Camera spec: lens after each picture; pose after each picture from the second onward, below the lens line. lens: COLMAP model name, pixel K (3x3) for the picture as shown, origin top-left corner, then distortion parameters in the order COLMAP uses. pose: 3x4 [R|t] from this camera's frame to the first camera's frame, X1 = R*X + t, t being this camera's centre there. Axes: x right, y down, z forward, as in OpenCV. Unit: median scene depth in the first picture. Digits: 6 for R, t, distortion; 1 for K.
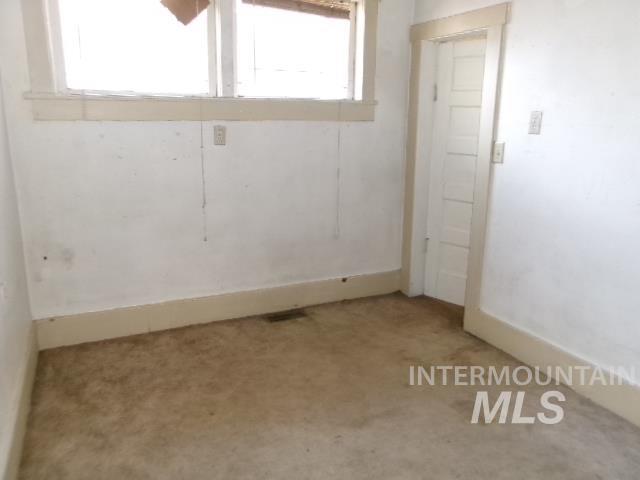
lens RADIAL K [[502.0, 0, 315.9], [0, 502.0, 235.7], [0, 0, 1]] dist [-0.010601, 0.039305]
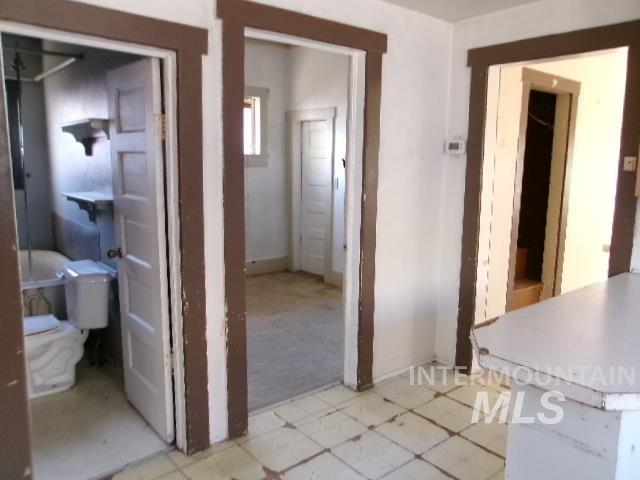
lens RADIAL K [[502.0, 0, 319.6], [0, 502.0, 242.3], [0, 0, 1]] dist [-0.010601, 0.039305]
pose [[0.967806, -0.037023, 0.248959, -0.146895], [0.054588, 0.996455, -0.064020, 0.146882], [-0.245706, 0.075549, 0.966396, -0.671342]]
